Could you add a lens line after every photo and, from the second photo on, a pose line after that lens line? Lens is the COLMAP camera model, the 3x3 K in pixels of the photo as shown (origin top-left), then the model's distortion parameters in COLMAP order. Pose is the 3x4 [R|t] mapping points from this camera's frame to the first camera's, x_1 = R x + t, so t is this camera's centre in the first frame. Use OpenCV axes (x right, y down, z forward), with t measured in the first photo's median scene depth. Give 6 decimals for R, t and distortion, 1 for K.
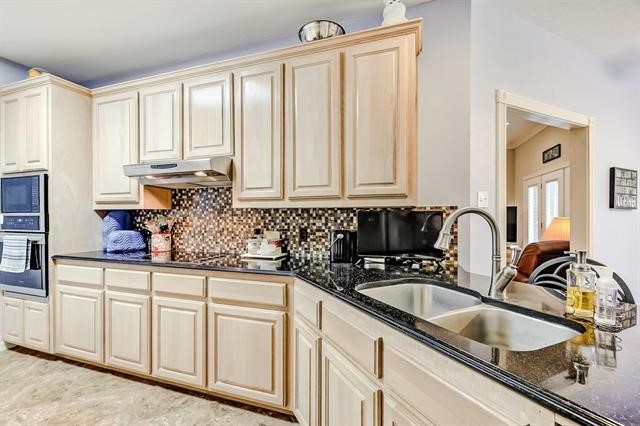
lens RADIAL K [[290.3, 0, 322.9], [0, 290.3, 215.0], [0, 0, 1]] dist [0.018412, -0.000294]
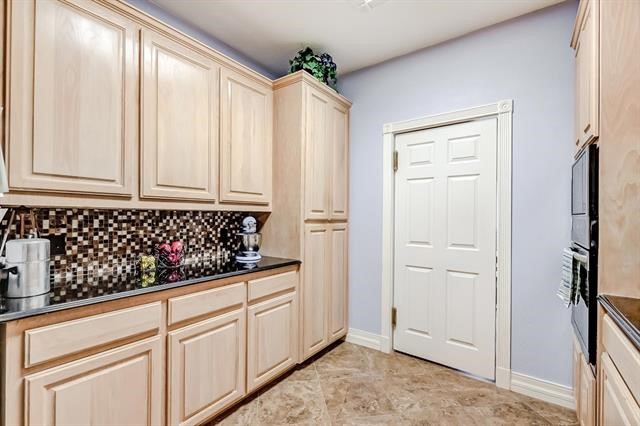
lens RADIAL K [[290.3, 0, 320.3], [0, 290.3, 217.2], [0, 0, 1]] dist [0.018412, -0.000294]
pose [[0.288403, 0.002083, 0.957507, -1.033043], [-0.001883, 0.999997, -0.001608, -0.001109], [-0.957507, -0.001339, 0.288406, 0.386444]]
